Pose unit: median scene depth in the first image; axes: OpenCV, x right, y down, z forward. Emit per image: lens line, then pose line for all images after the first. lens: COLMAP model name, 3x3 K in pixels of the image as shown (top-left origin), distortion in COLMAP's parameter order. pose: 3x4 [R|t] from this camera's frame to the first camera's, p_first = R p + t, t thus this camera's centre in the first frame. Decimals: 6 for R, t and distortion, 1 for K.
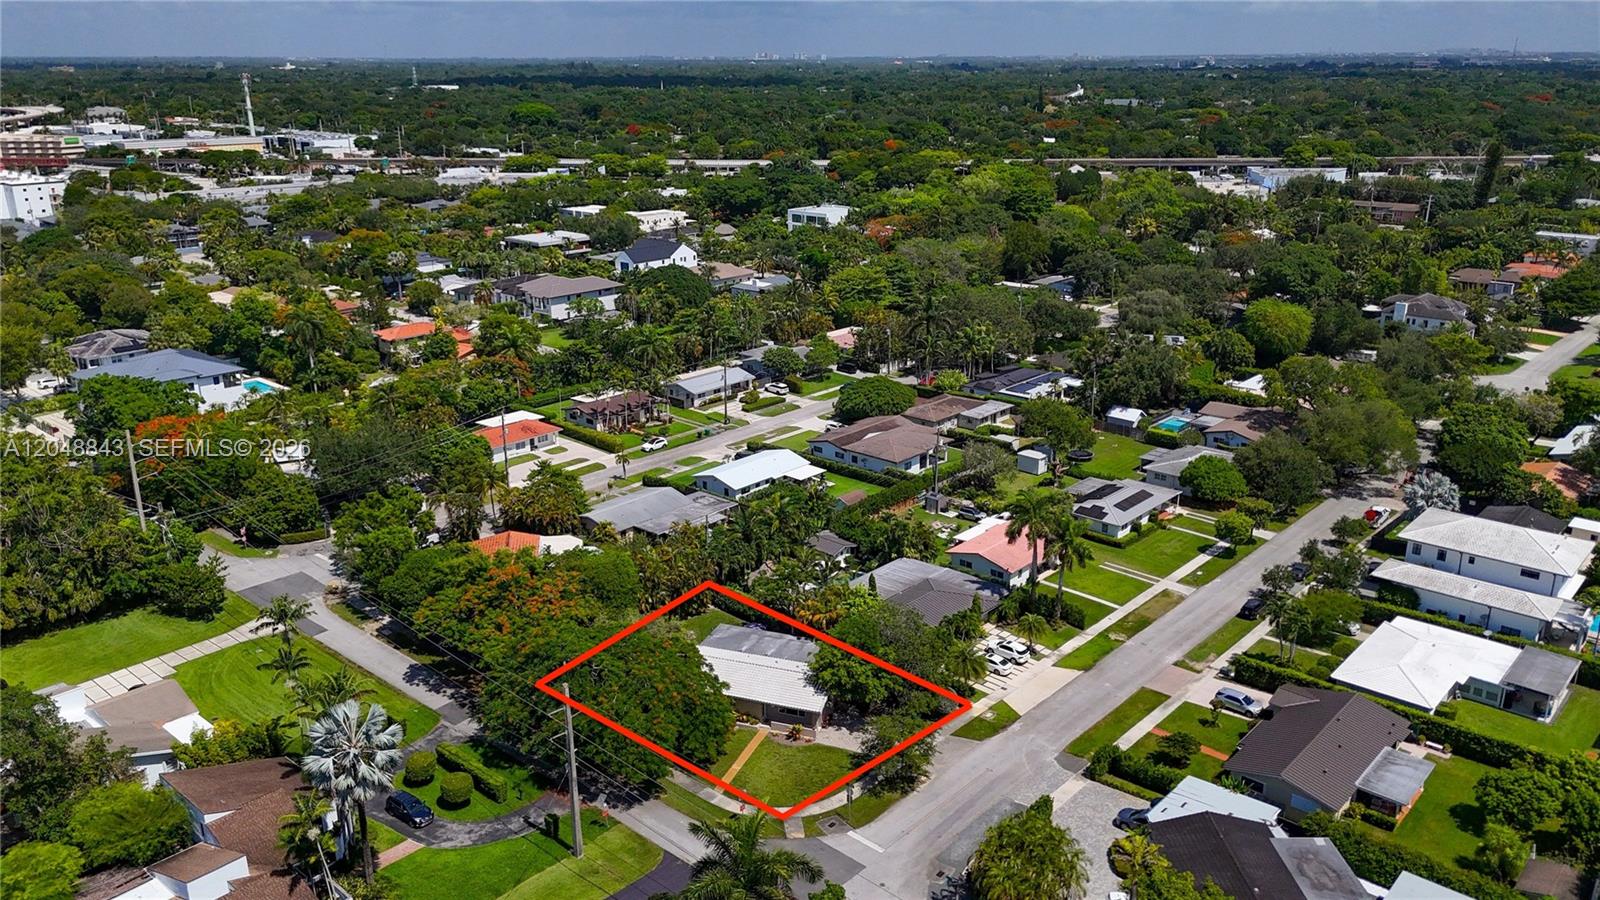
lens RADIAL K [[1185.4, 0, 808.1], [0, 1185.4, 444.6], [0, 0, 1]] dist [0.087606, -0.096661]
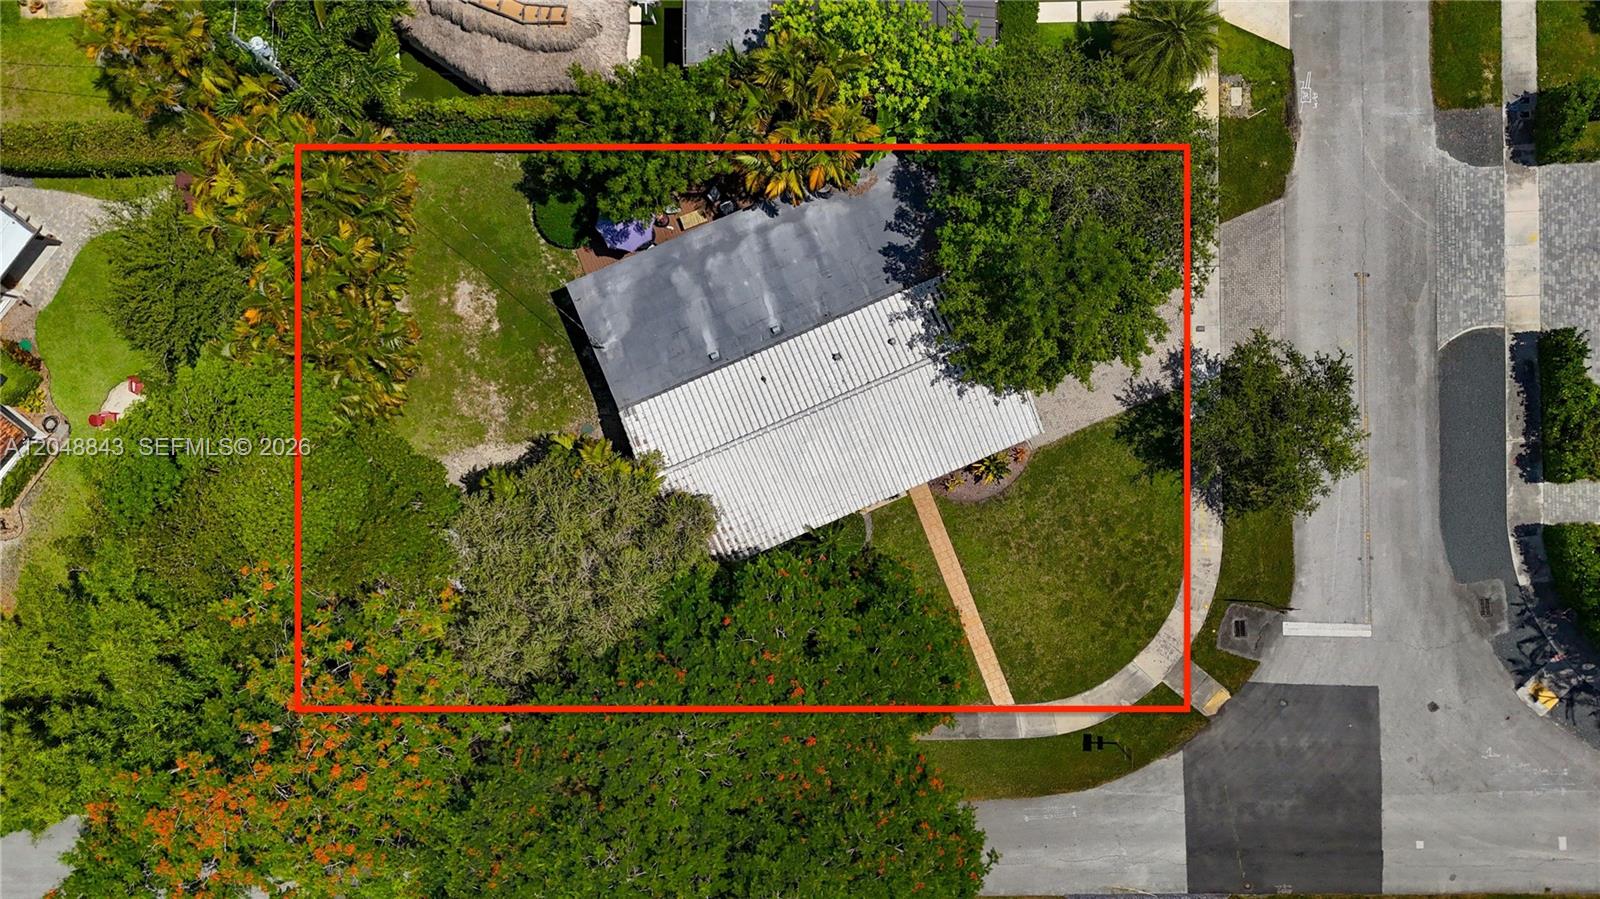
lens RADIAL K [[1185.4, 0, 808.1], [0, 1185.4, 444.1], [0, 0, 1]] dist [0.087606, -0.096661]
pose [[0.734932, -0.678092, -0.008082, -0.037705], [0.223987, 0.231479, 0.946703, -0.151288], [-0.640081, -0.697573, 0.322006, 0.626915]]
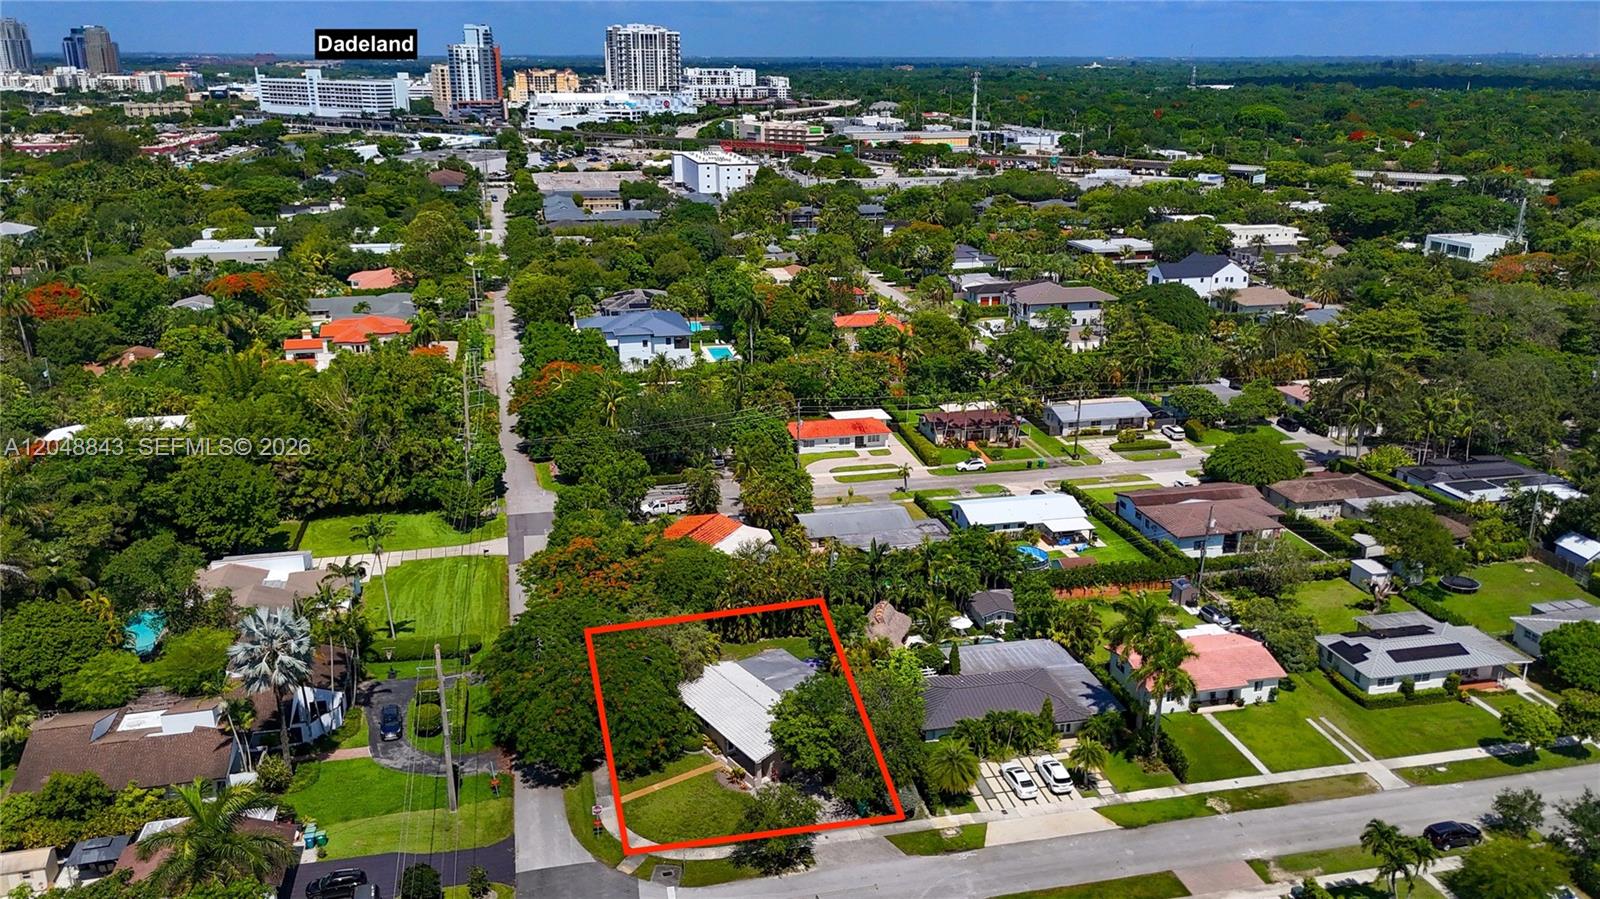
lens RADIAL K [[1215.8, 0, 818.4], [0, 1215.8, 447.7], [0, 0, 1]] dist [0.084035, -0.105196]
pose [[0.823587, 0.178165, -0.538481, 0.357905], [-0.180105, 0.982397, 0.049578, -0.049126], [0.537835, 0.056151, 0.841178, 0.146604]]
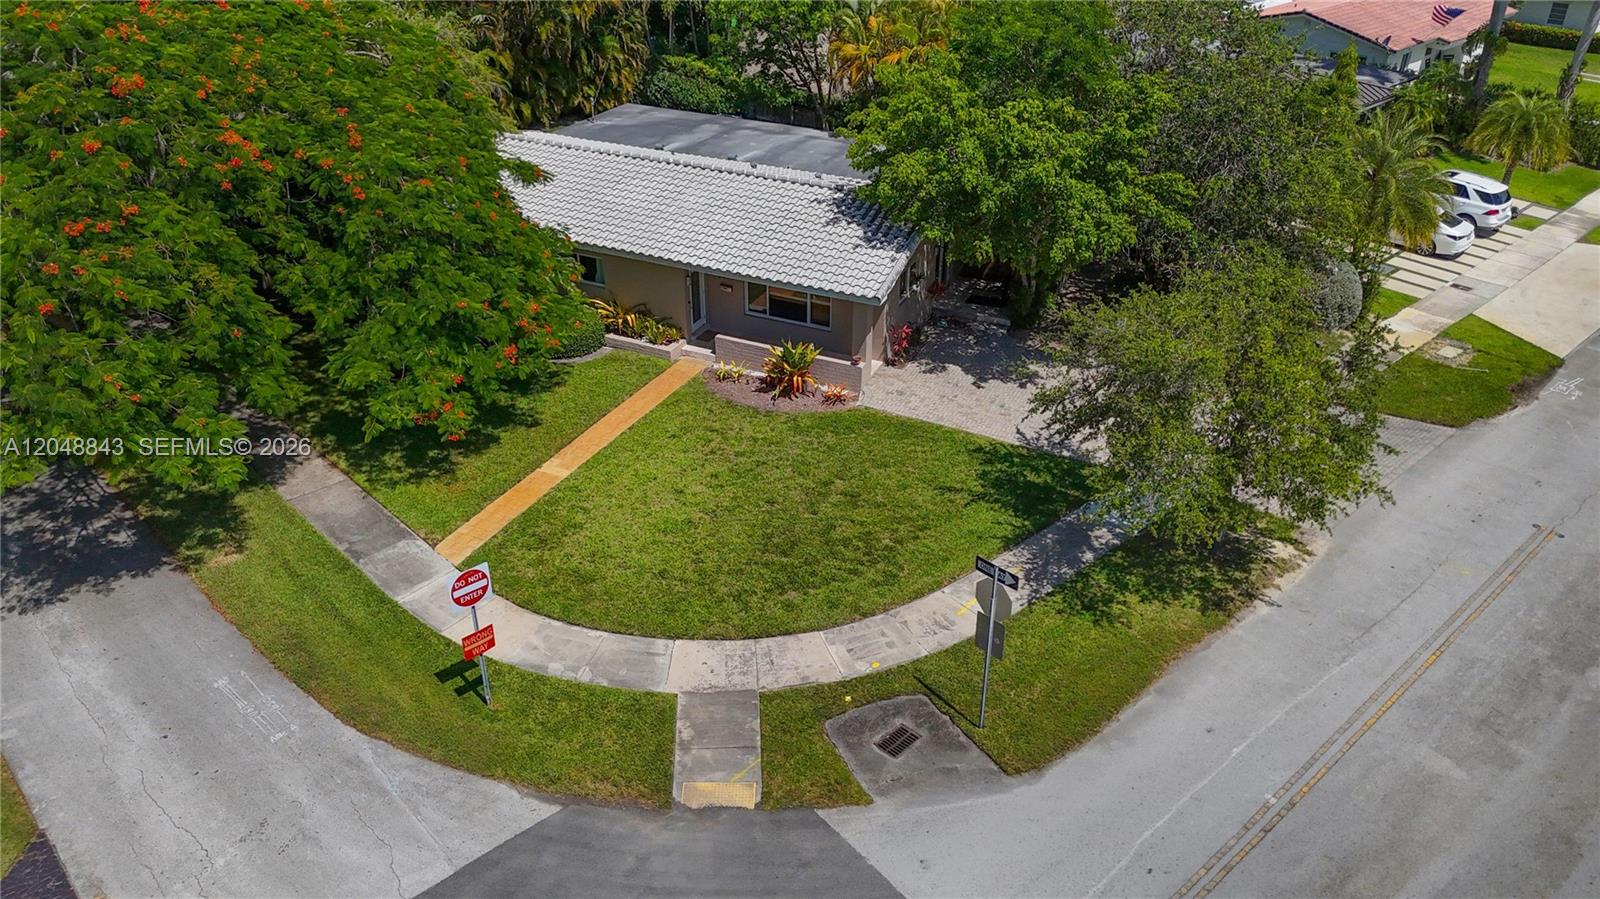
lens RADIAL K [[1185.4, 0, 808.1], [0, 1185.4, 444.1], [0, 0, 1]] dist [0.087606, -0.096661]
pose [[0.996293, 0.049149, -0.070607, 0.010189], [-0.032939, 0.976126, 0.214694, 0.137354], [0.079473, -0.211572, 0.974126, 0.498200]]
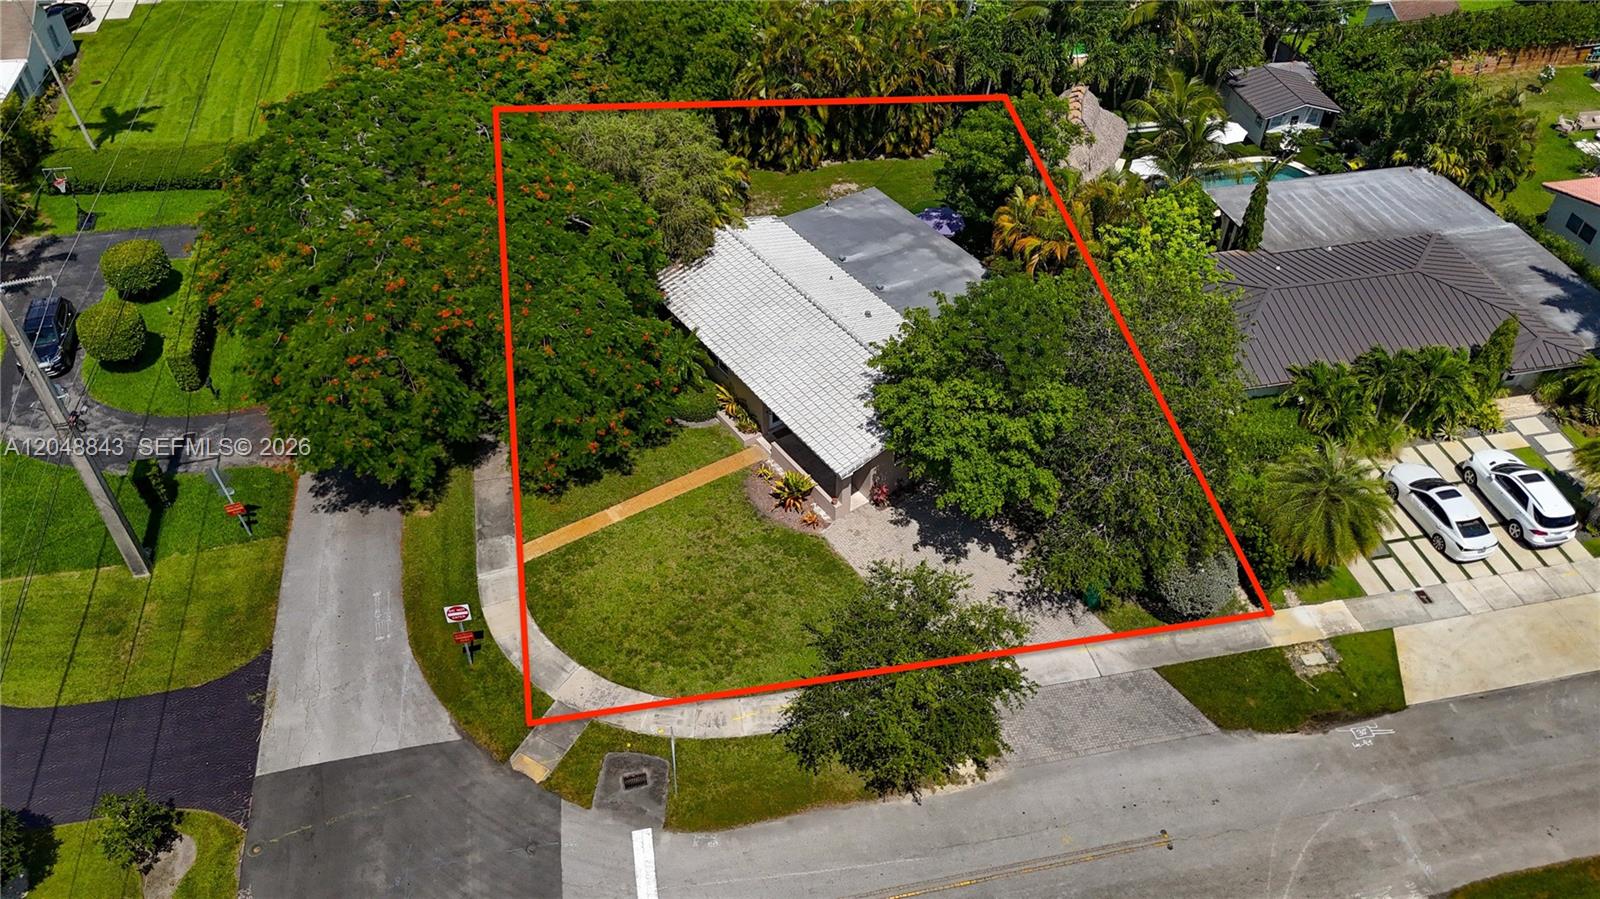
lens RADIAL K [[1185.4, 0, 808.1], [0, 1185.4, 444.1], [0, 0, 1]] dist [0.087606, -0.096661]
pose [[0.811830, 0.394290, -0.430659, 0.114826], [-0.188043, 0.874820, 0.446464, 0.028976], [0.552785, -0.281471, 0.784349, 0.474995]]
